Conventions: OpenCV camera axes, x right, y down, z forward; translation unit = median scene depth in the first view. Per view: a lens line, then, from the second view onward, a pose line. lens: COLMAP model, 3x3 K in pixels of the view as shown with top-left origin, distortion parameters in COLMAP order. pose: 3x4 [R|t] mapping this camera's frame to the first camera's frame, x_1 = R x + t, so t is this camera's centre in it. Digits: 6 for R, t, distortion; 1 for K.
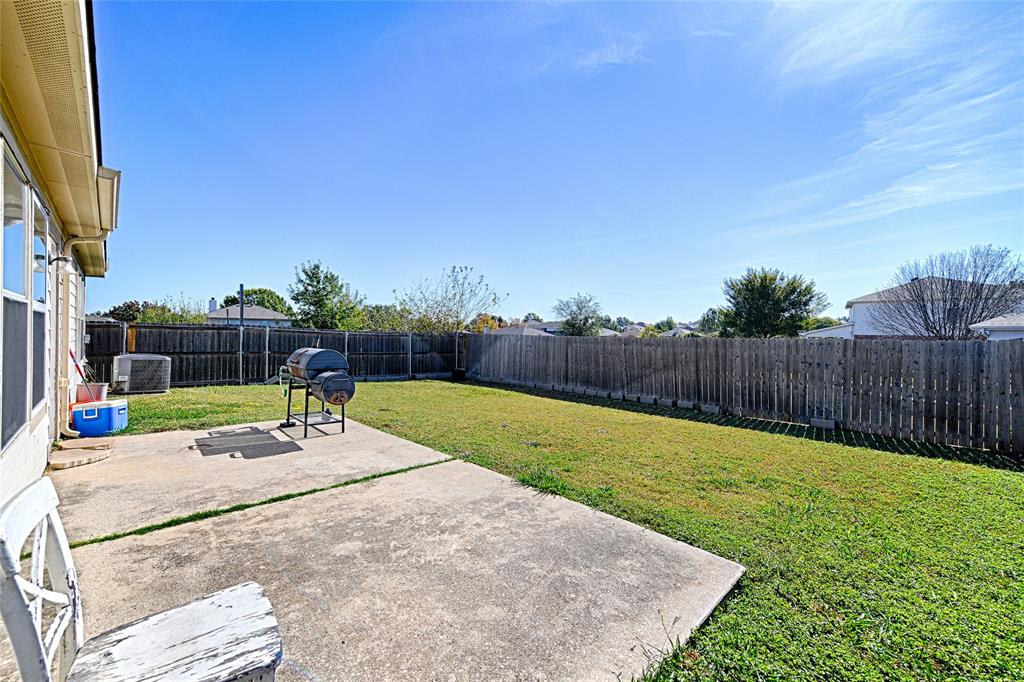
lens RADIAL K [[418.8, 0, 510.2], [0, 418.8, 333.2], [0, 0, 1]] dist [0.011149, -0.000360]
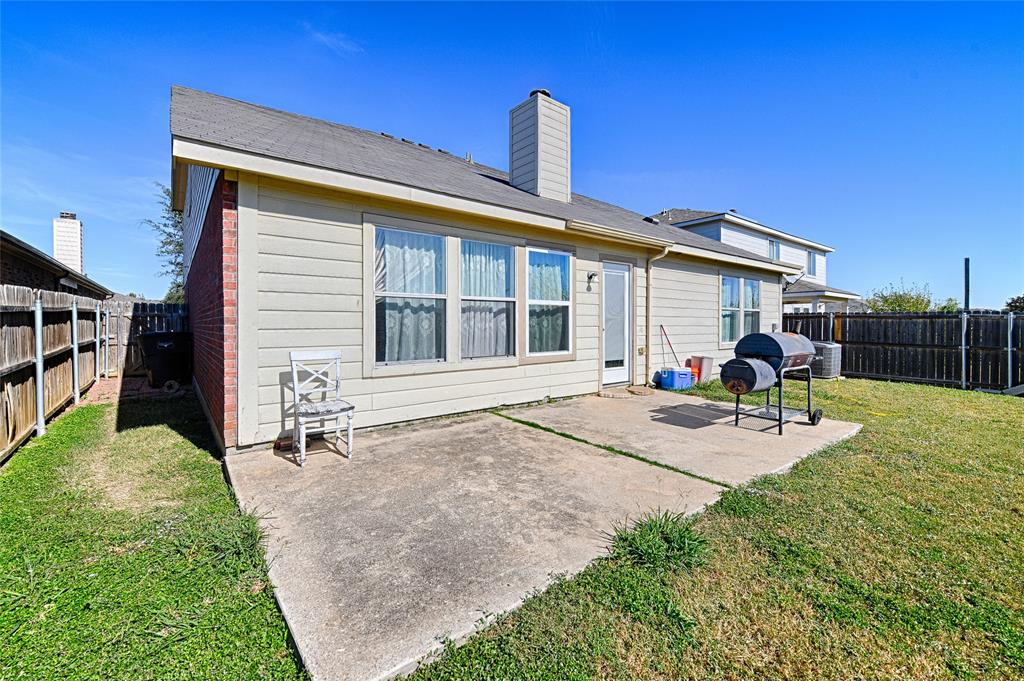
lens RADIAL K [[412.4, 0, 508.6], [0, 412.4, 332.3], [0, 0, 1]] dist [0.008345, -0.000042]
pose [[-0.075093, 0.013252, -0.997088, 0.805650], [-0.004397, 0.999898, 0.013620, 0.050553], [0.997167, 0.005407, -0.075027, 0.961295]]
